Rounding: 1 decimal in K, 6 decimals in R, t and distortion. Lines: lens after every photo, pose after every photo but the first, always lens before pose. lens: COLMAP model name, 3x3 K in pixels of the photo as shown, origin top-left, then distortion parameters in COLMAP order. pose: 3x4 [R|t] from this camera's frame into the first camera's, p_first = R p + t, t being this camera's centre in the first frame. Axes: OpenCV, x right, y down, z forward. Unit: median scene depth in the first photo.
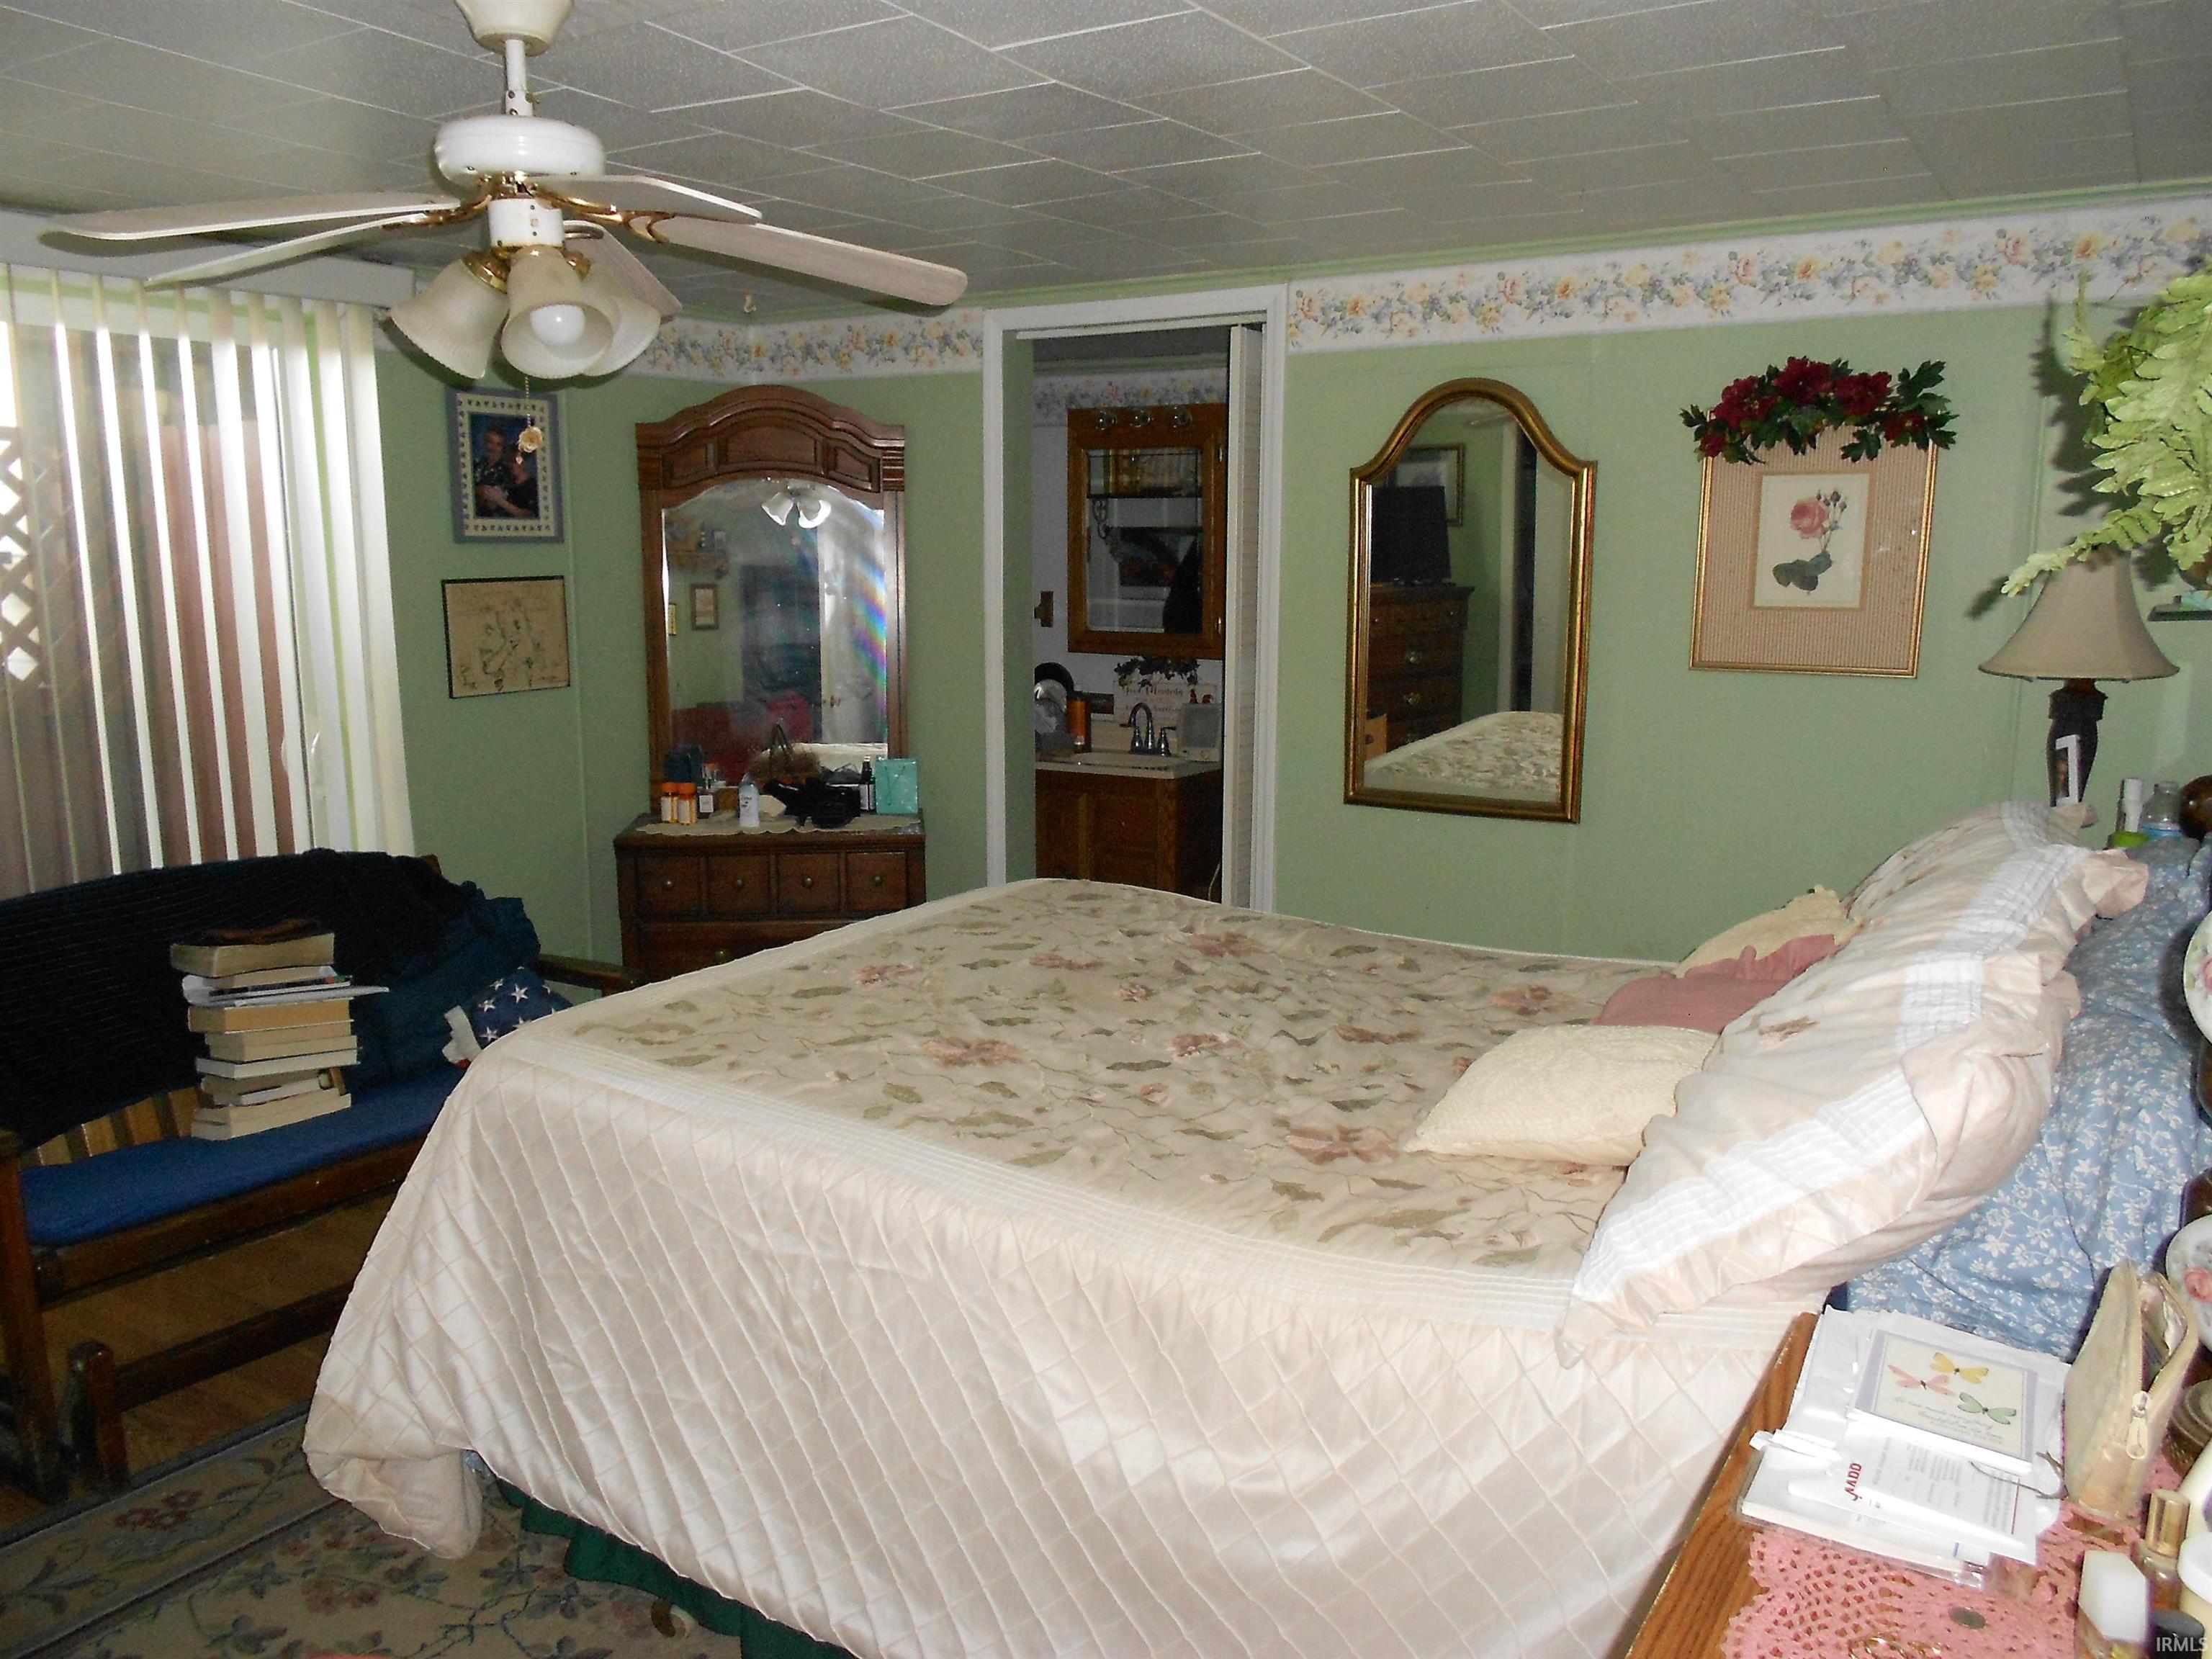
lens RADIAL K [[1691.0, 0, 1106.0], [0, 1691.0, 829.5], [0, 0, 1]] dist [-0.014485, 0.001284]
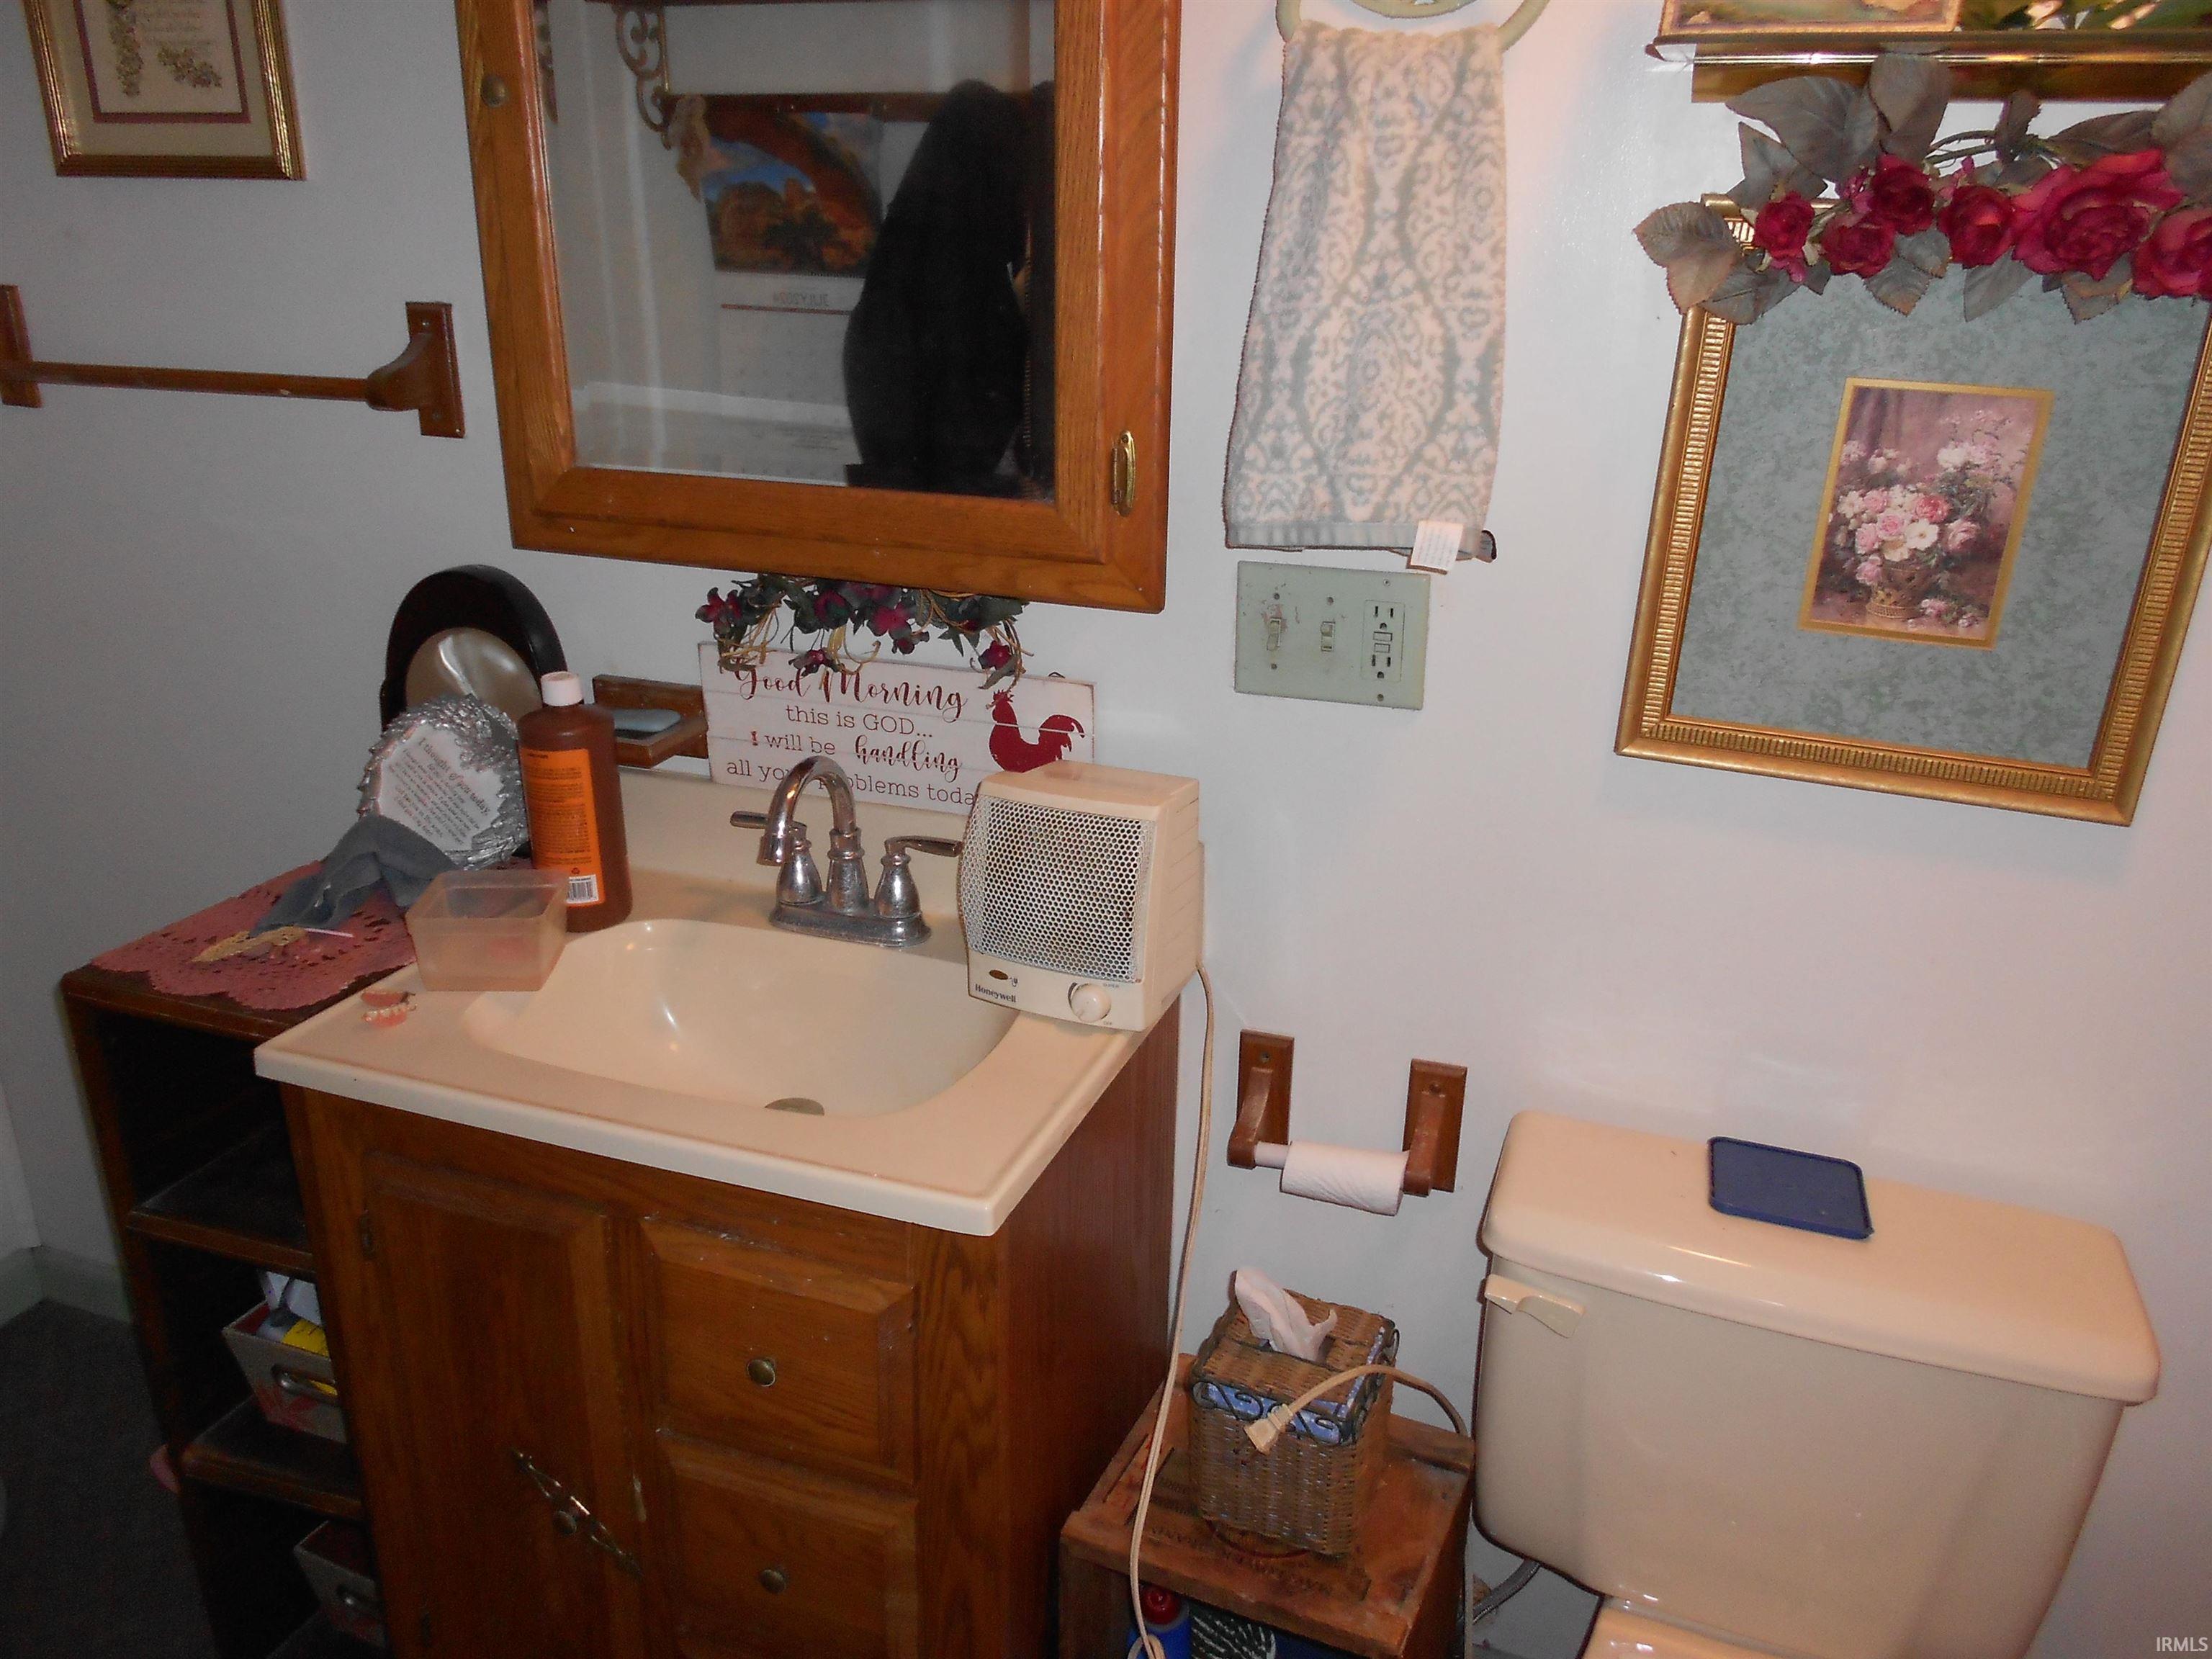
lens RADIAL K [[1691.0, 0, 1106.0], [0, 1691.0, 829.5], [0, 0, 1]] dist [-0.014485, 0.001284]
pose [[0.978588, -0.062617, 0.196075, 0.013767], [0.024785, 0.981519, 0.189752, -0.109815], [-0.204333, -0.180829, 0.962055, 0.723538]]
